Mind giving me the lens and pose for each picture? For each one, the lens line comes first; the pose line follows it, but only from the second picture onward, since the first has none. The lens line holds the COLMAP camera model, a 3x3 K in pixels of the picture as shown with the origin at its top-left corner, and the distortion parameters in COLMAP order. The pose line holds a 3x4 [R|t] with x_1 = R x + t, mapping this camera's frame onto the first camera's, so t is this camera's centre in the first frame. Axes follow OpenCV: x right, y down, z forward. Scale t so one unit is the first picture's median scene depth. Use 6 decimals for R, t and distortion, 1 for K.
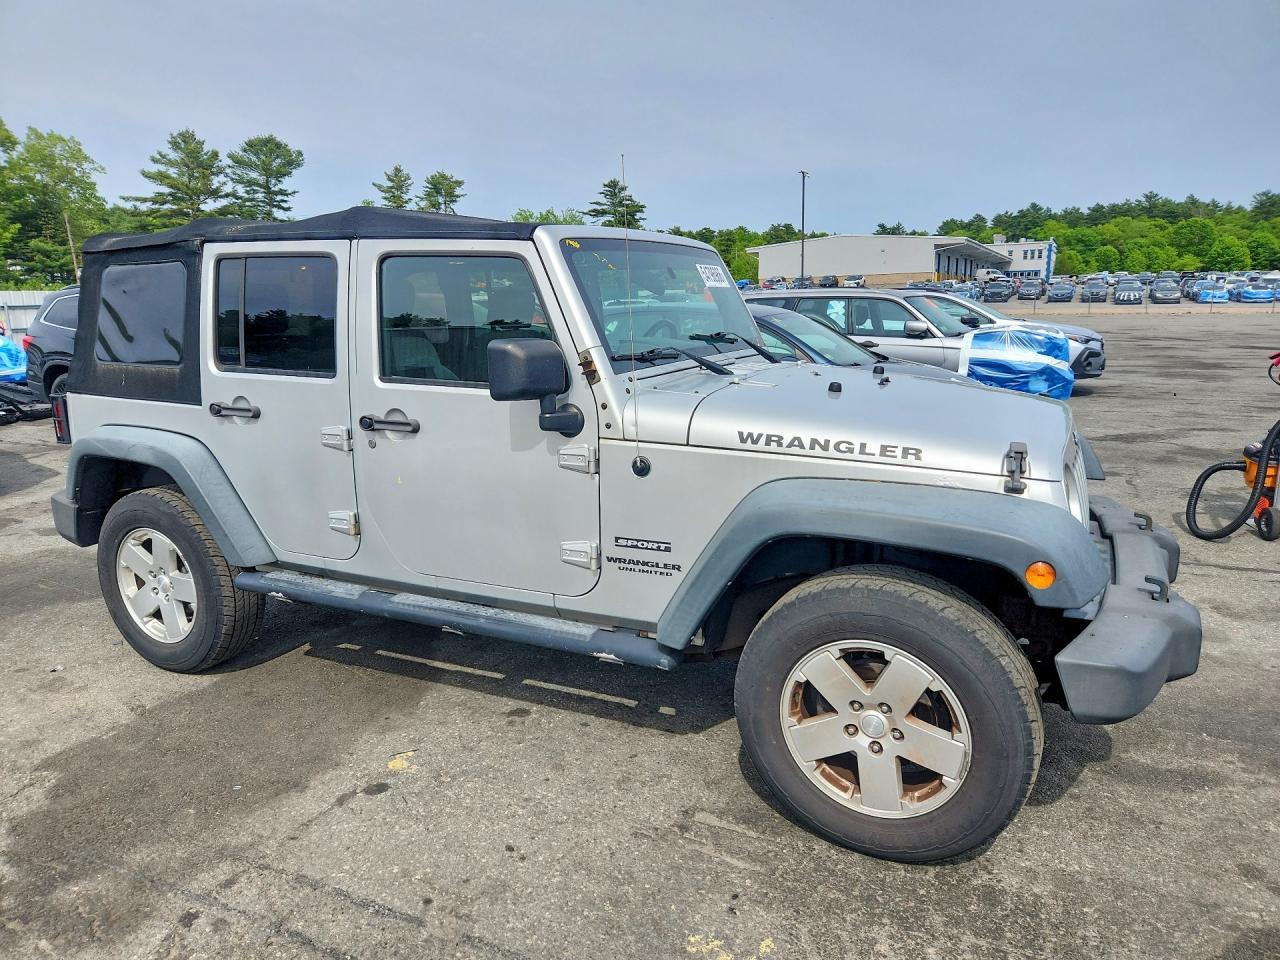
lens RADIAL K [[877.4, 0, 633.3], [0, 877.4, 486.2], [0, 0, 1]] dist [0.063872, -0.057978]
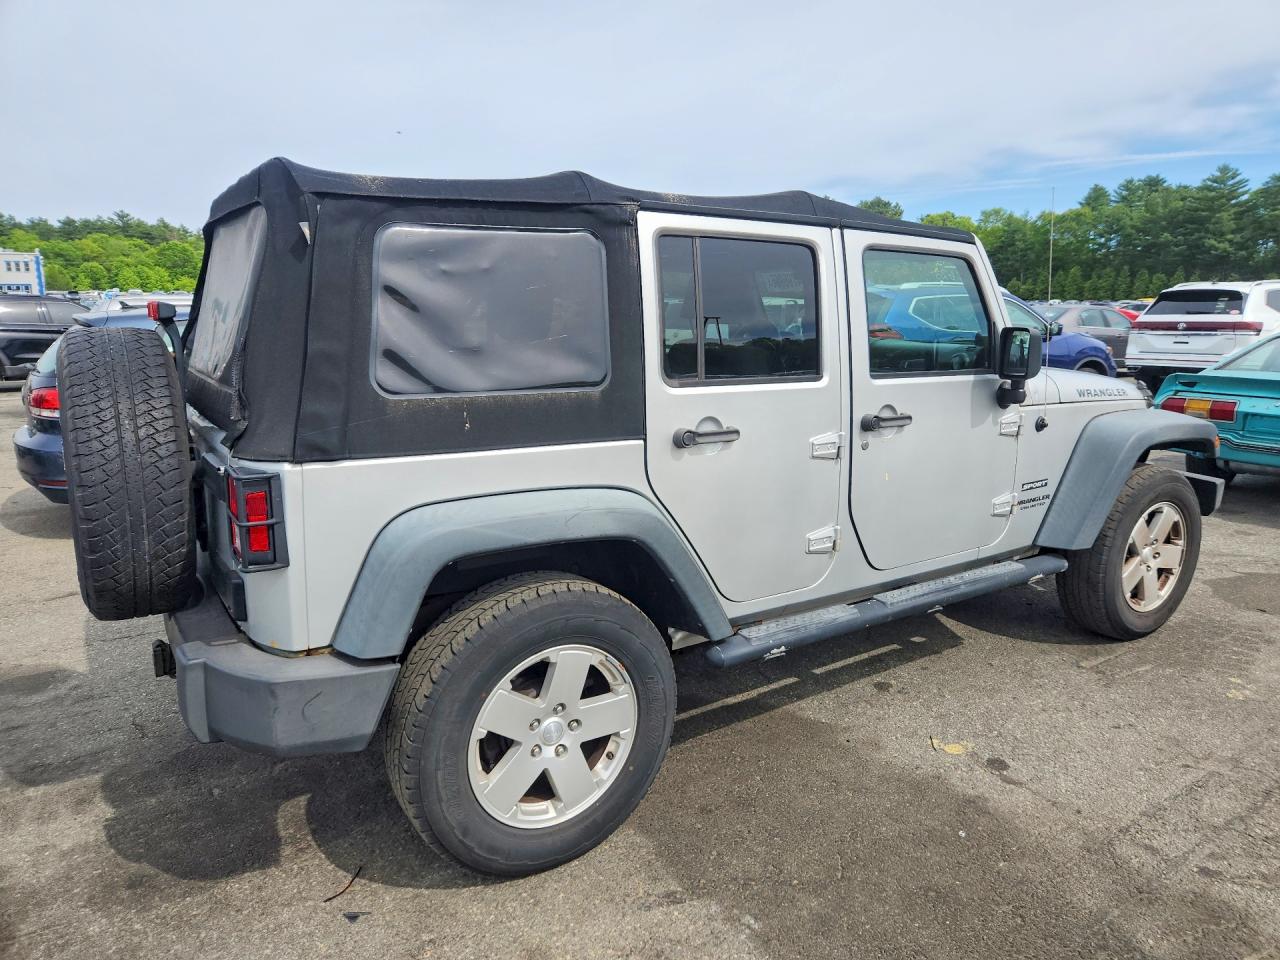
lens RADIAL K [[885.2, 0, 640.0], [0, 885.2, 480.0], [0, 0, 1]] dist [0.058951, -0.046453]
pose [[0.481704, -0.152397, 0.862981, -1.133241], [0.177861, 0.981269, 0.074007, -0.114860], [-0.858095, 0.117841, 0.499787, 0.670927]]
